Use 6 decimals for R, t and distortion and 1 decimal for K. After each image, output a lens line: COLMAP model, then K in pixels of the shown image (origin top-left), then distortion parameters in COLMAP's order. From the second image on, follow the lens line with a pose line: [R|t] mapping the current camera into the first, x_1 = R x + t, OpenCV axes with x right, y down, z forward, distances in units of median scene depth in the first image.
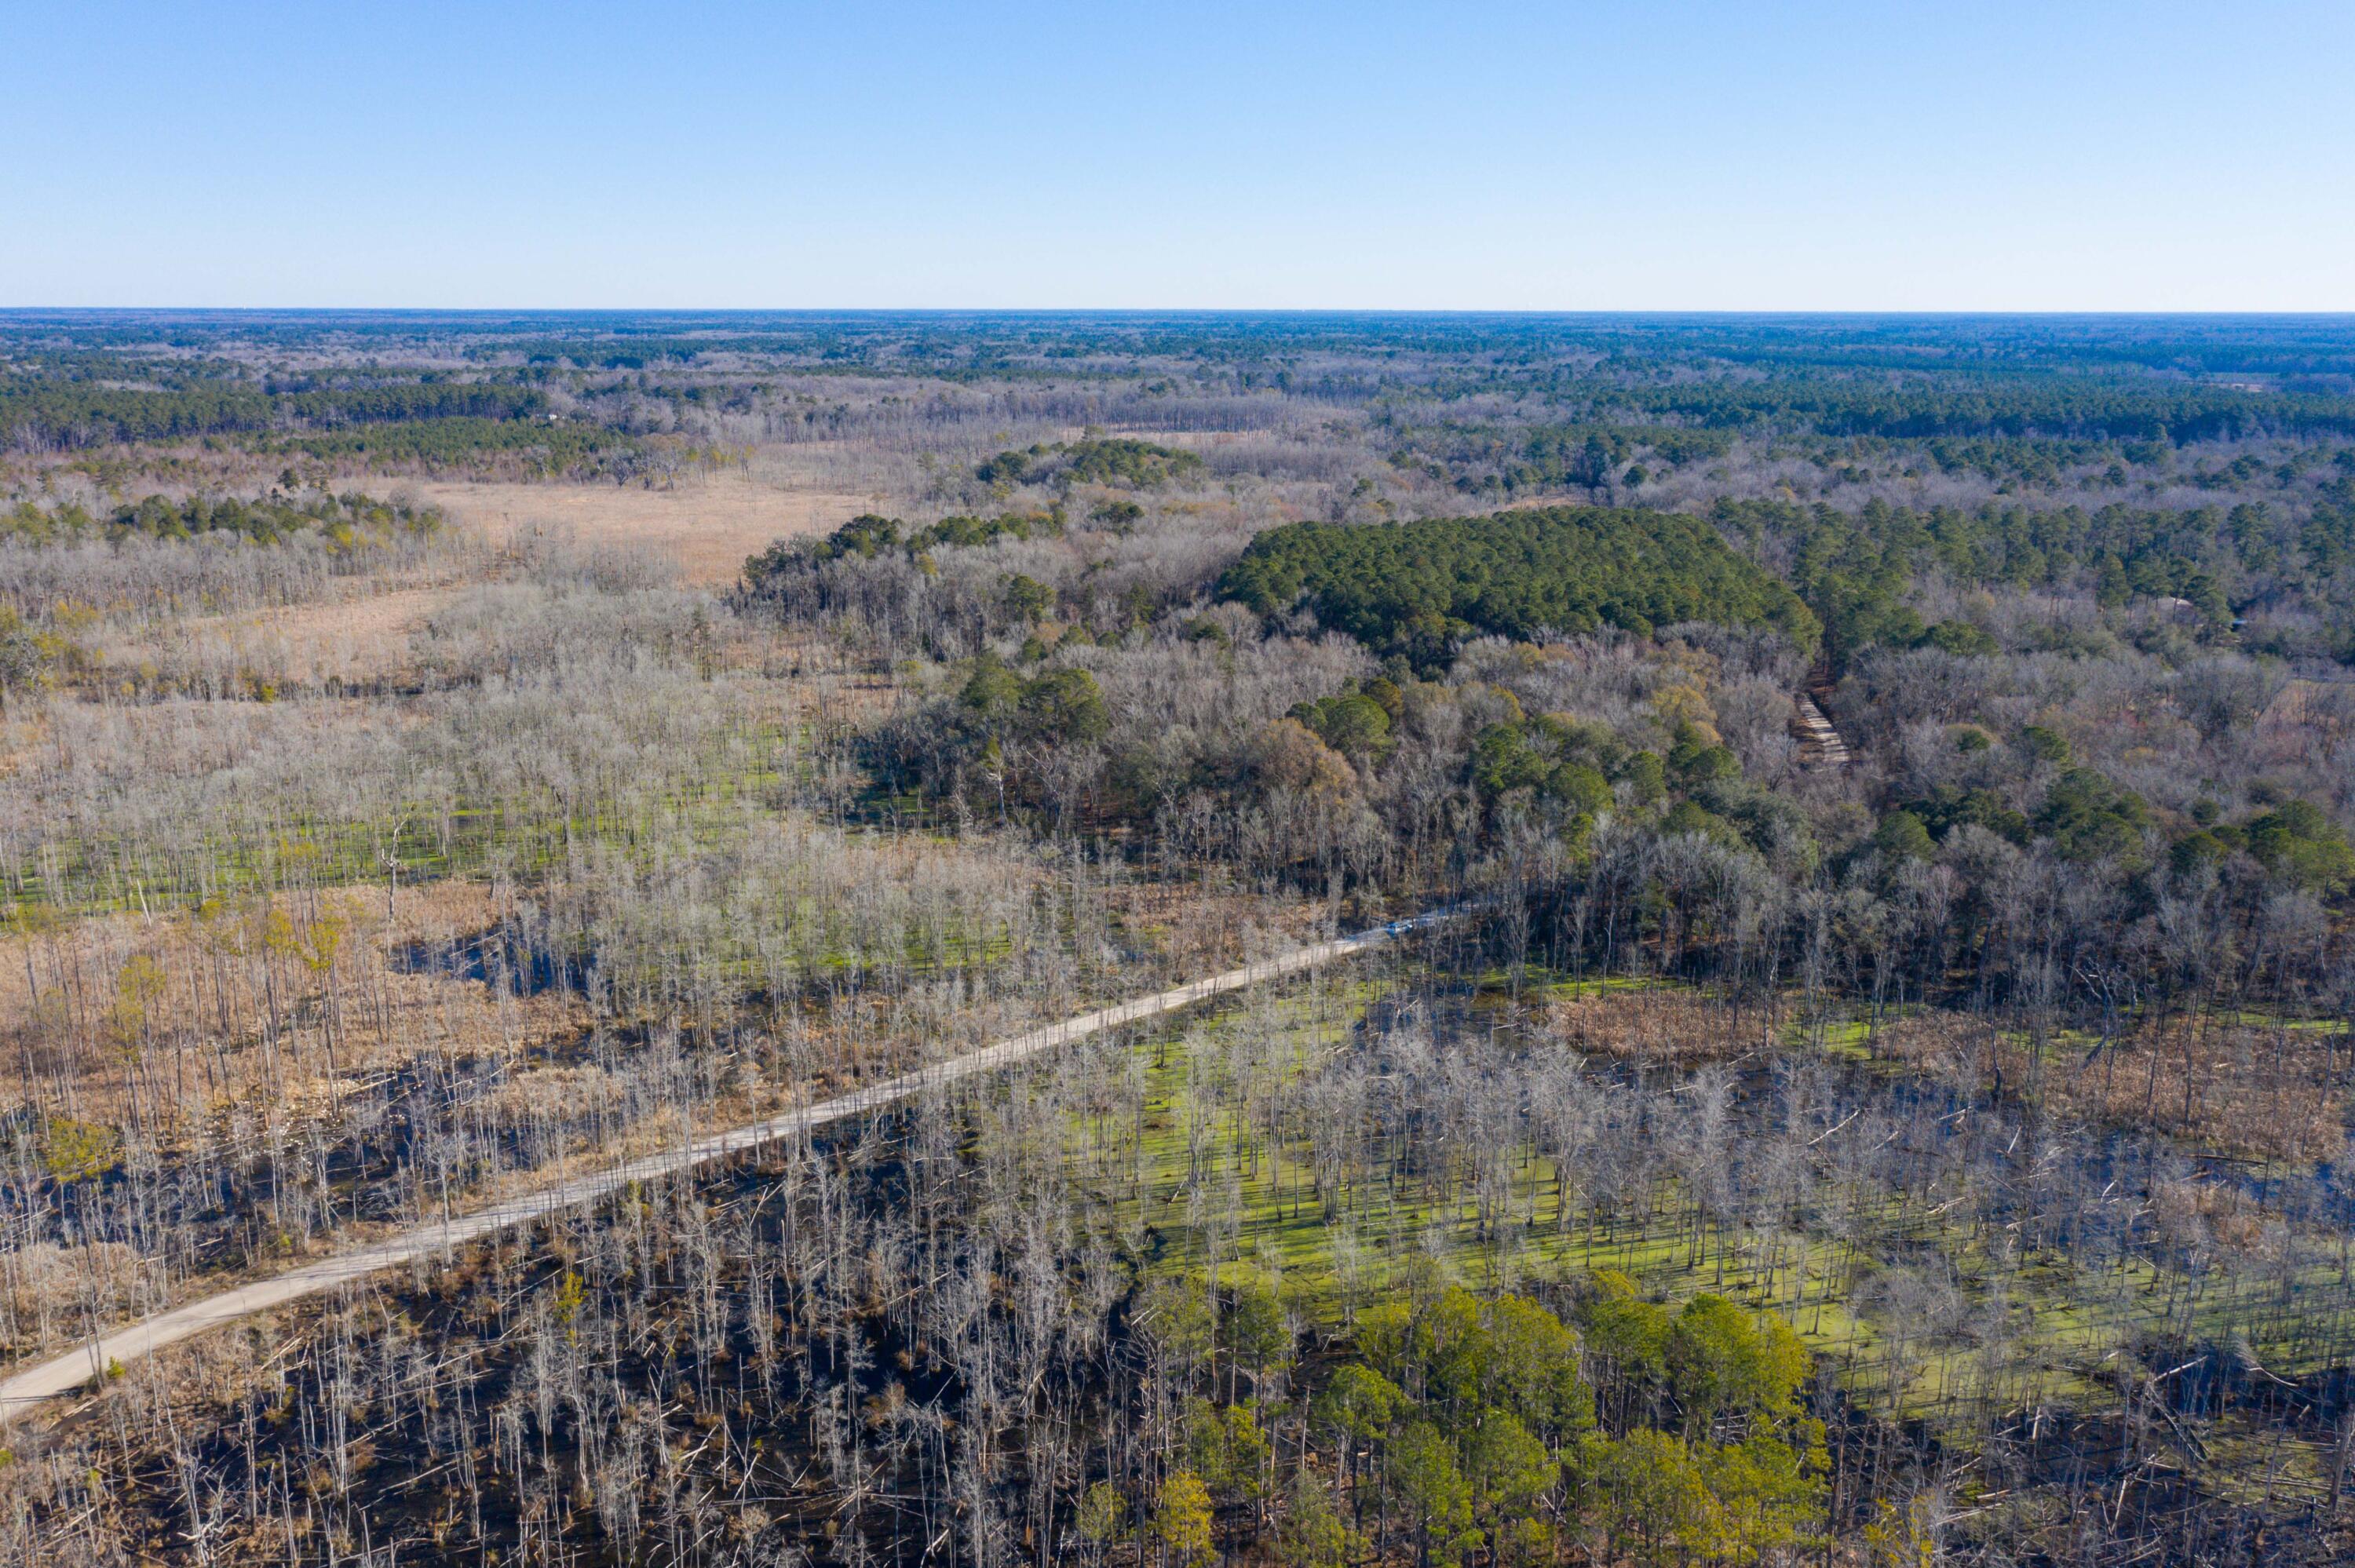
lens RADIAL K [[1935.9, 0, 1177.5], [0, 1935.9, 784.0], [0, 0, 1]] dist [-0.003583, 0.009510]
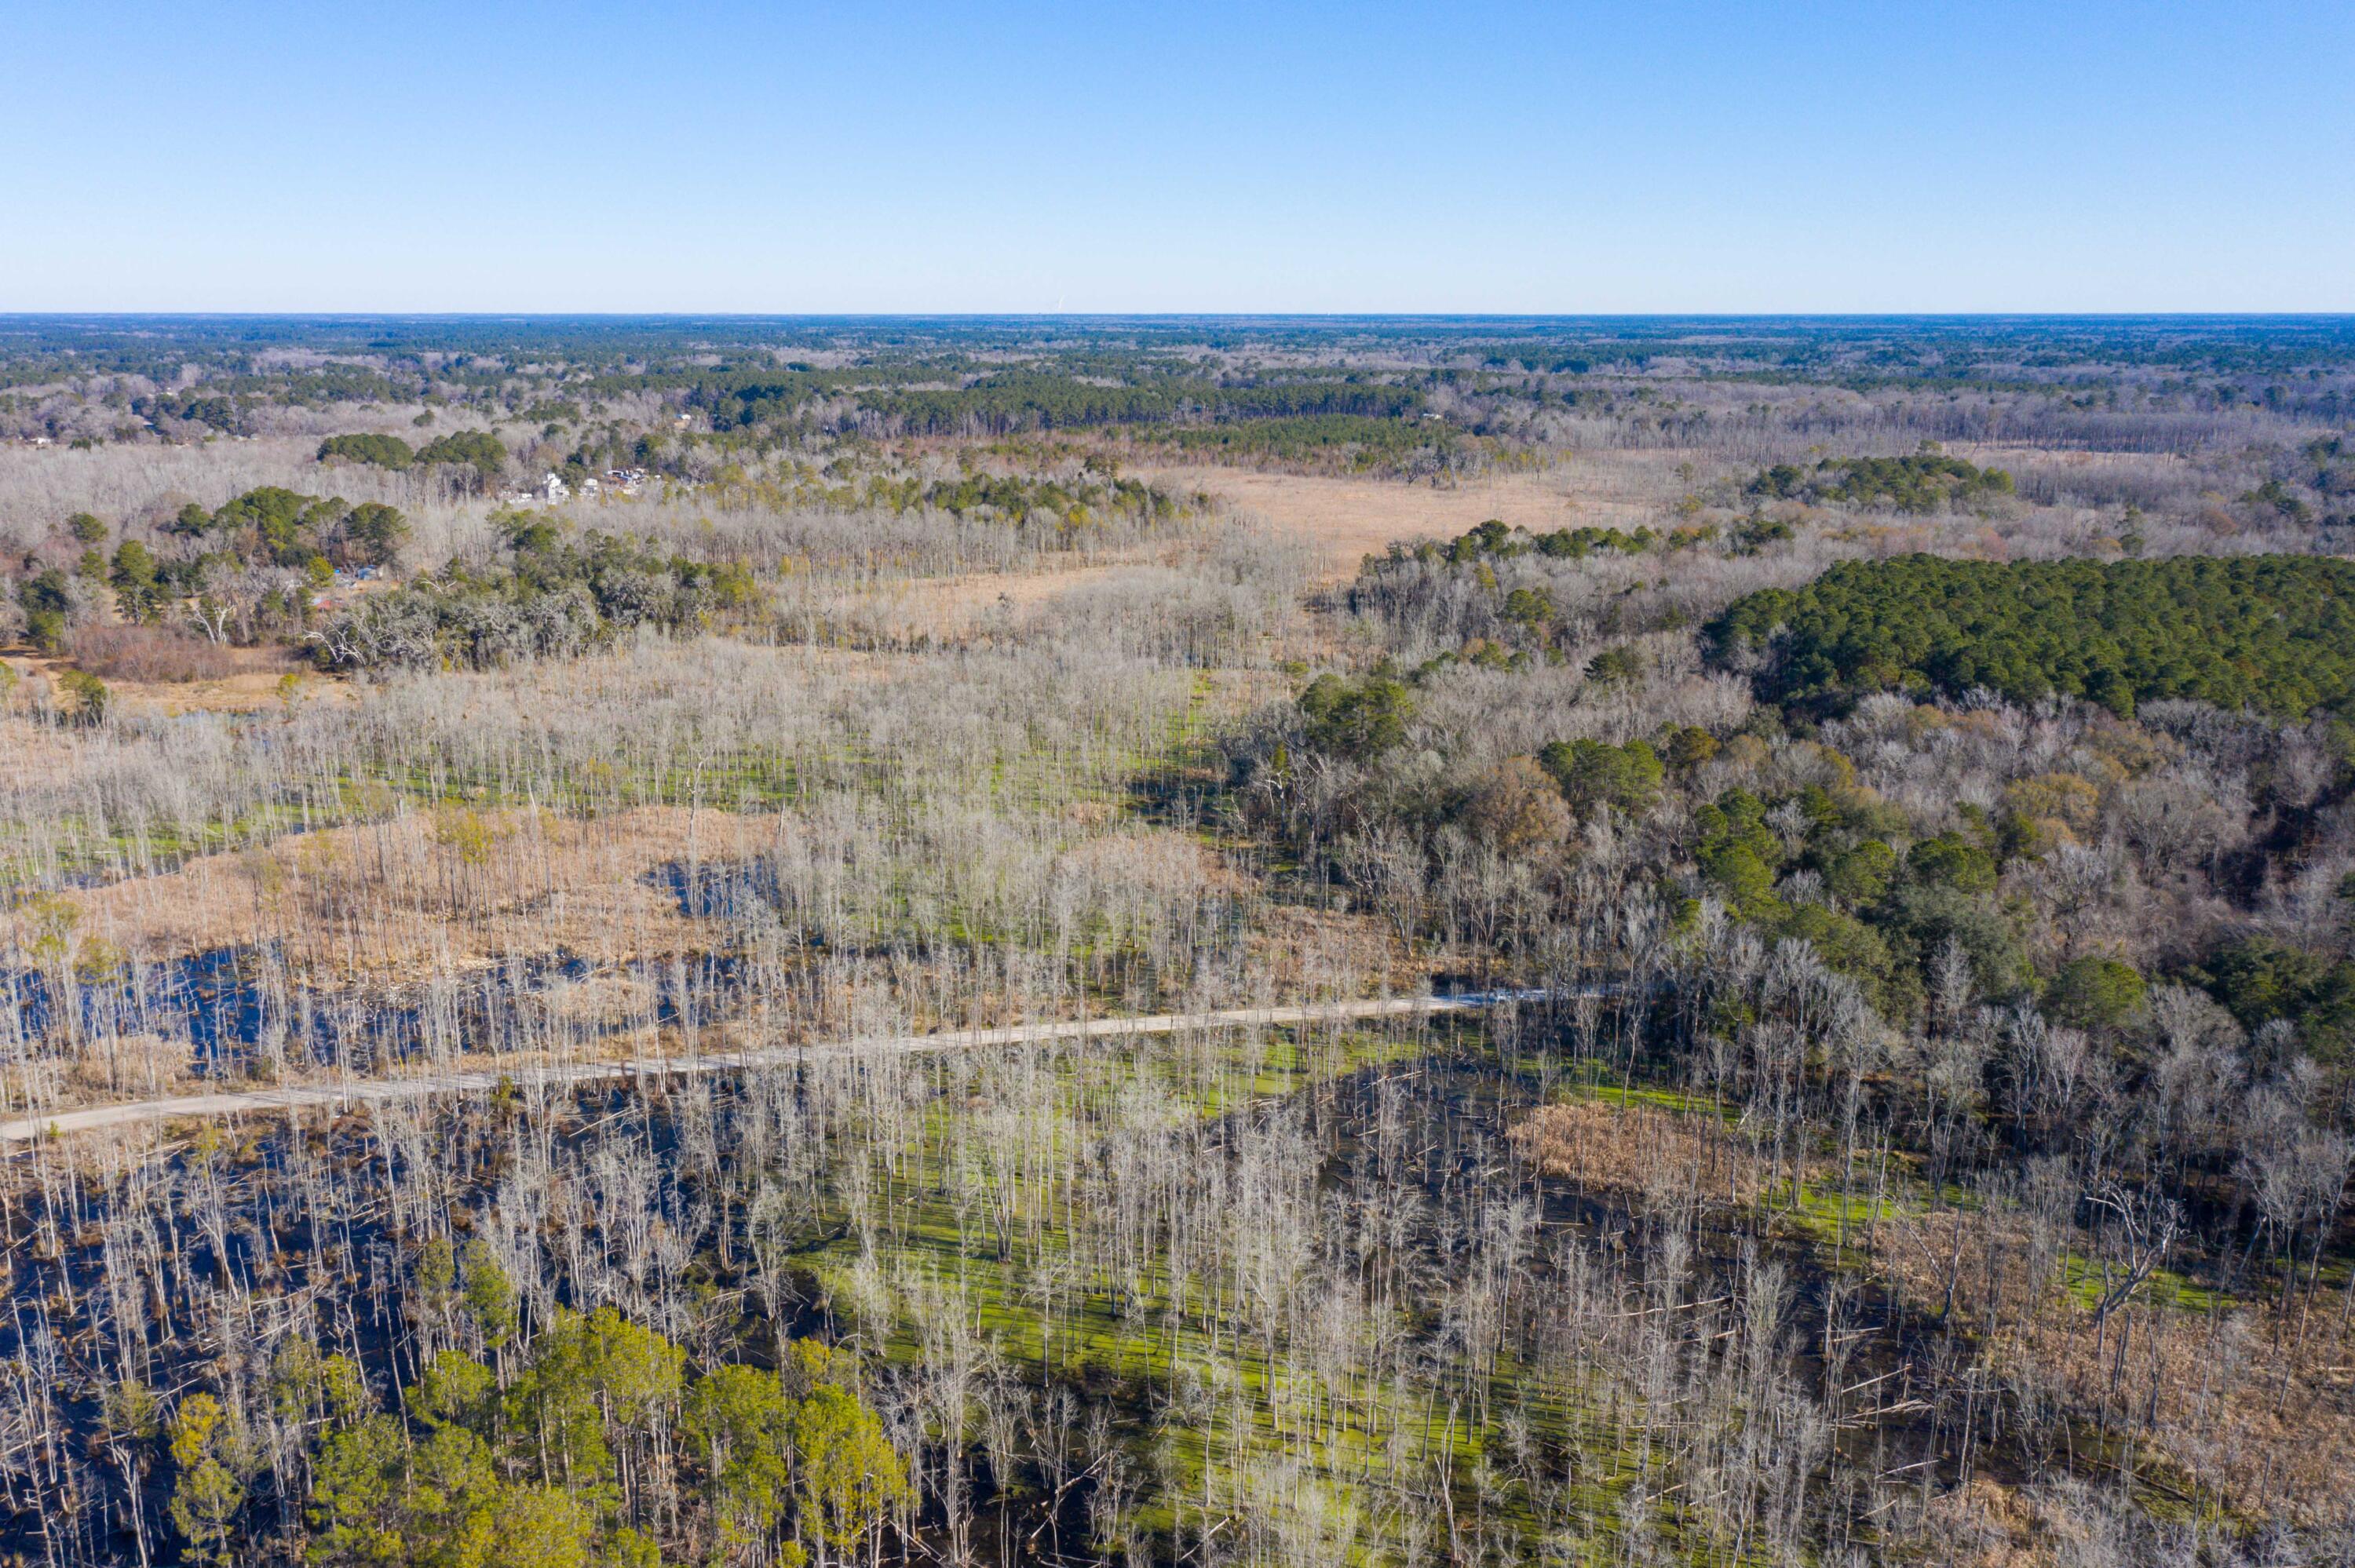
lens RADIAL K [[1935.9, 0, 1177.5], [0, 1935.9, 784.0], [0, 0, 1]] dist [-0.003583, 0.009510]
pose [[0.862421, 0.118269, -0.492181, 0.100493], [-0.119907, 0.992380, 0.028359, -0.007557], [0.491785, 0.034558, 0.870031, 0.037986]]
